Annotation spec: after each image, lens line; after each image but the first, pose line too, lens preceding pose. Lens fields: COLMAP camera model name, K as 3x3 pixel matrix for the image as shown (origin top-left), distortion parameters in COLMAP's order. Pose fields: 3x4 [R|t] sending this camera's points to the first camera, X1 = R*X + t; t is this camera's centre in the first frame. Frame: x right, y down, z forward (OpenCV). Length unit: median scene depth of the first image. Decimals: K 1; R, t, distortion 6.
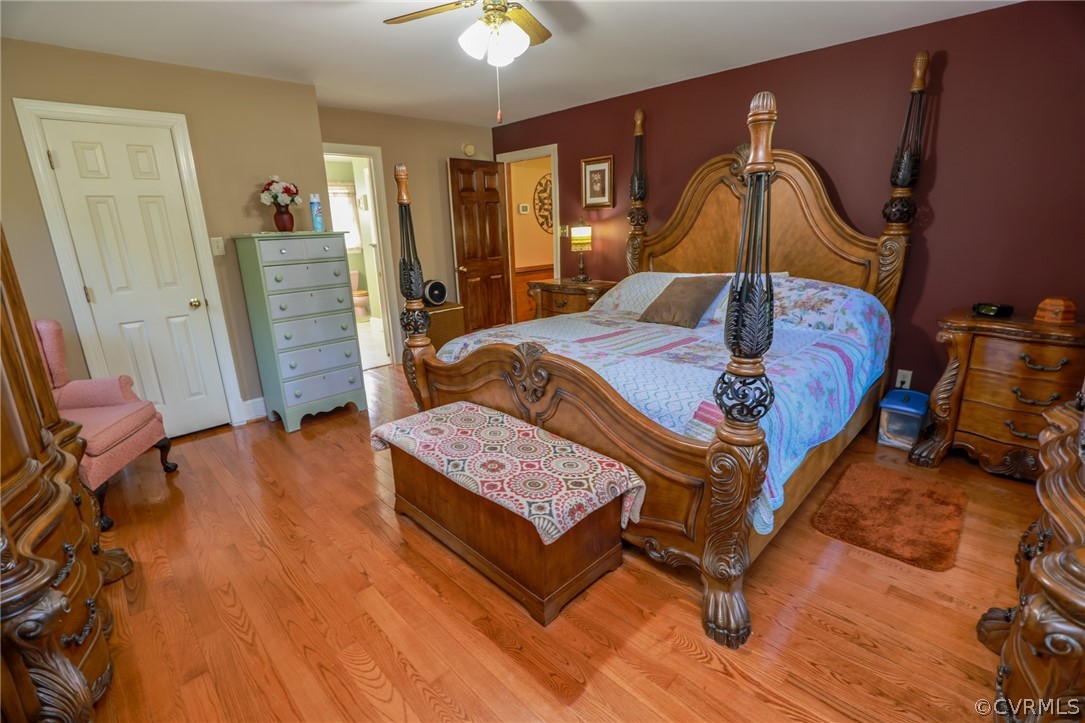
lens RADIAL K [[498.1, 0, 545.0], [0, 498.1, 360.9], [0, 0, 1]] dist [-0.029221, 0.003676]
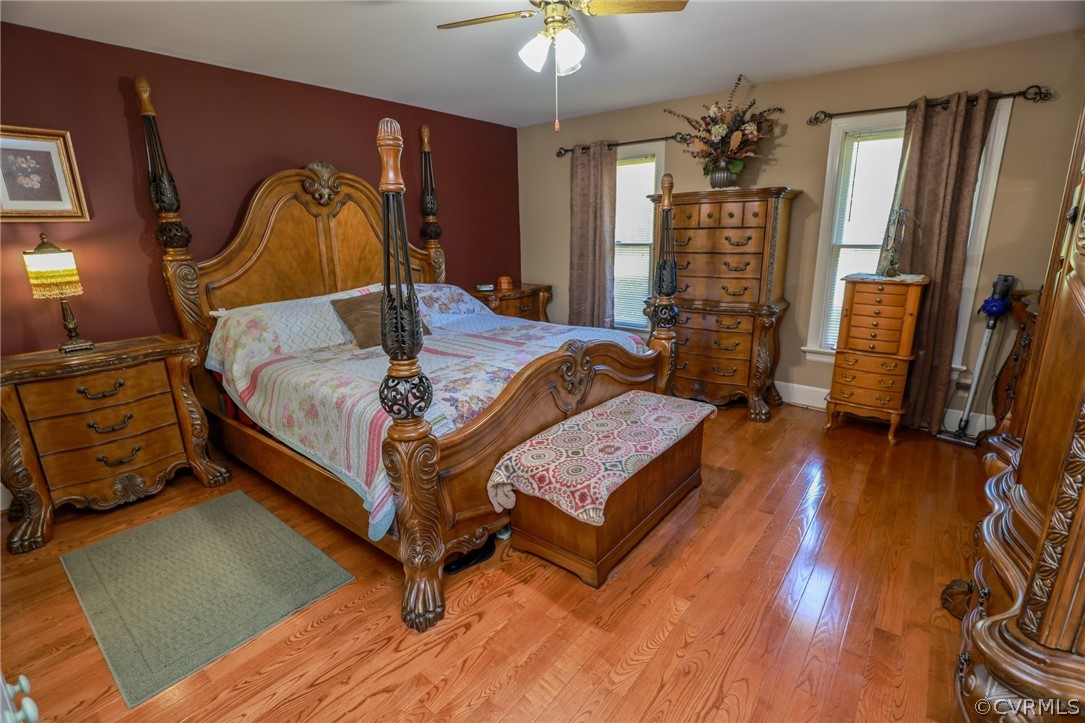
lens RADIAL K [[498.1, 0, 545.9], [0, 498.1, 366.5], [0, 0, 1]] dist [-0.029221, 0.003676]
pose [[-0.129826, -0.229873, 0.964522, -0.666580], [0.284770, 0.923129, 0.258339, -0.172961], [-0.949764, 0.308206, -0.054385, 0.692608]]
